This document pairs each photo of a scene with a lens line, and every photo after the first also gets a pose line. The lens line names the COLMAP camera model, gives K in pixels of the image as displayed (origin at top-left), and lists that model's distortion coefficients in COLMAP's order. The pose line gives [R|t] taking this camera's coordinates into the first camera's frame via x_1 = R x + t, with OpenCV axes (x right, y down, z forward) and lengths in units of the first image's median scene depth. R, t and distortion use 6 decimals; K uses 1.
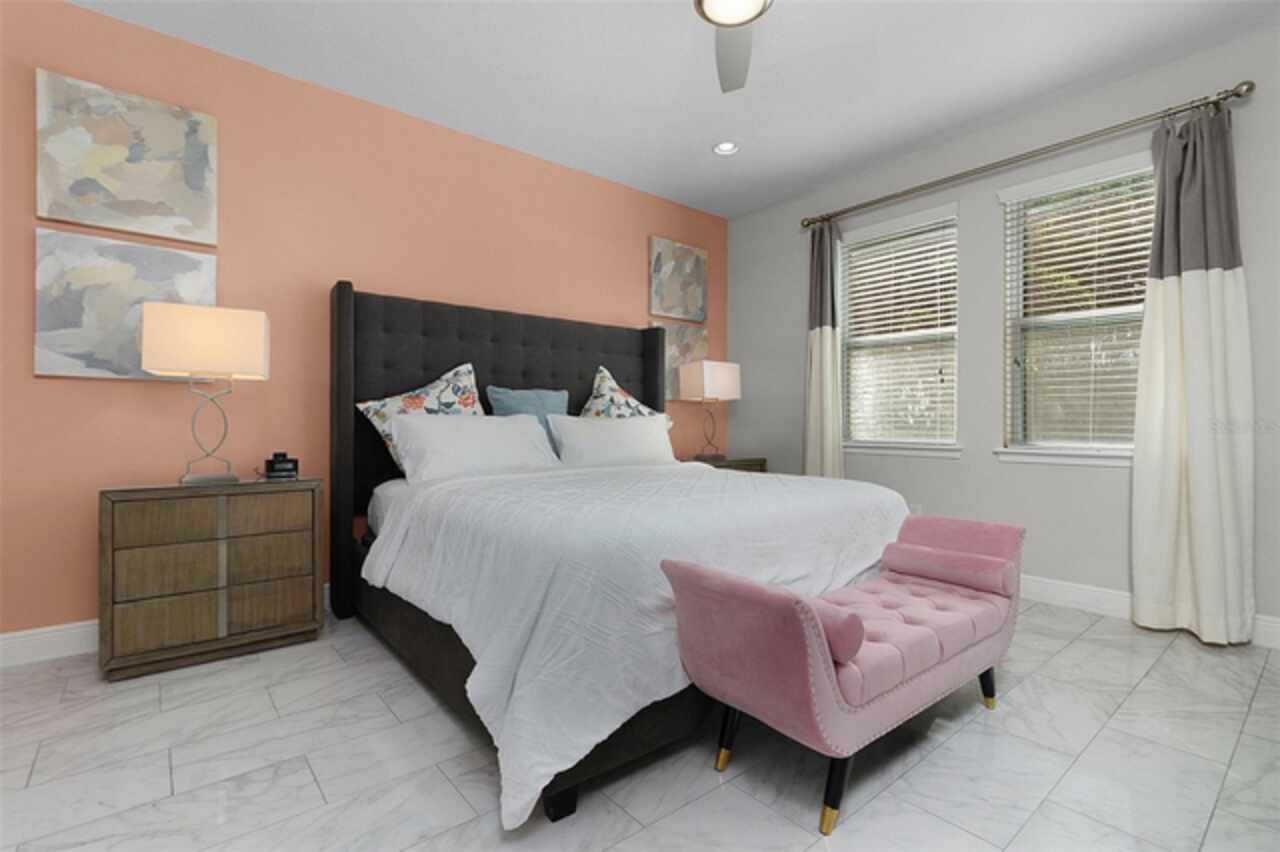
lens RADIAL K [[595.3, 0, 636.1], [0, 595.3, 423.2], [0, 0, 1]] dist [0.008619, -0.000791]
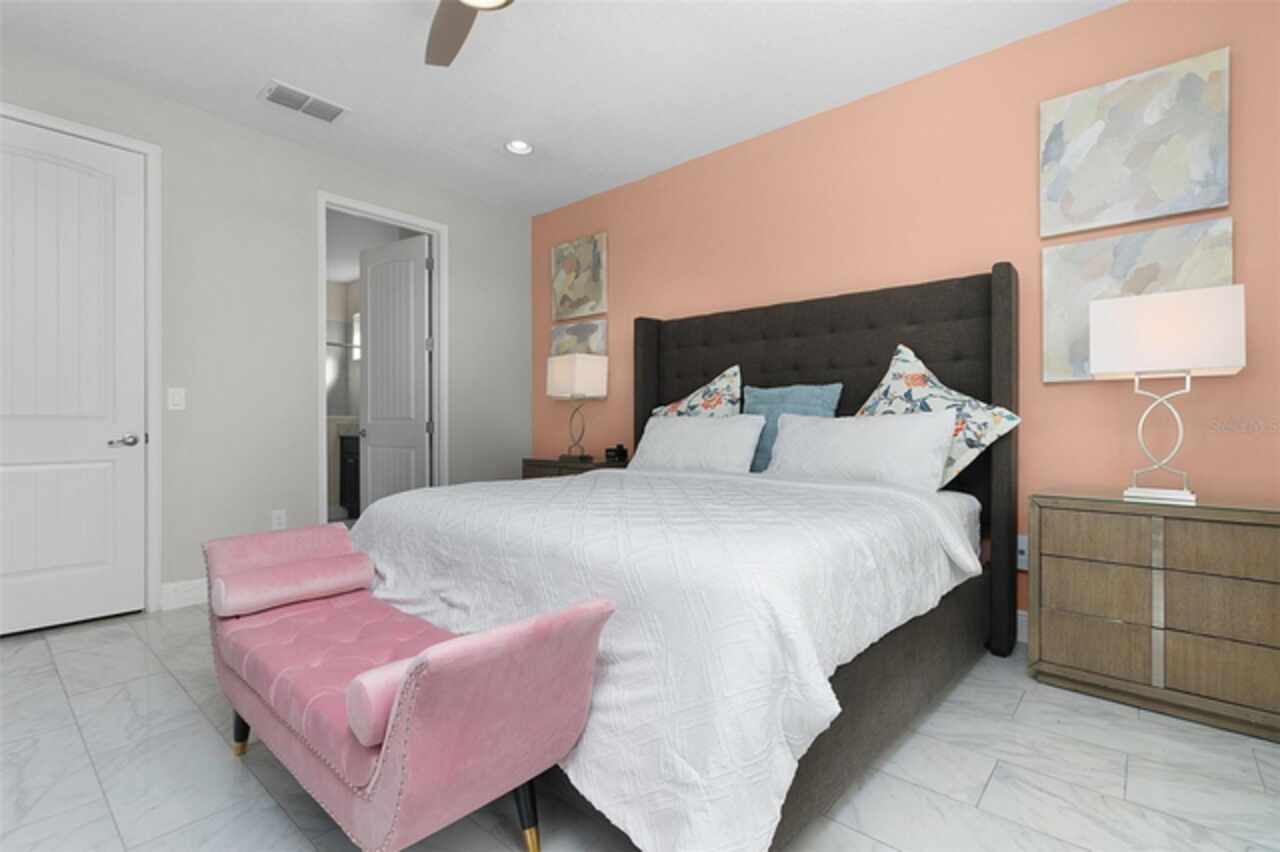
lens RADIAL K [[595.3, 0, 638.6], [0, 595.3, 422.4], [0, 0, 1]] dist [0.008619, -0.000791]
pose [[0.158683, -0.003409, -0.987324, 0.718766], [0.000160, 0.999994, -0.003427, 0.000887], [0.987330, 0.000386, 0.158682, 0.685095]]
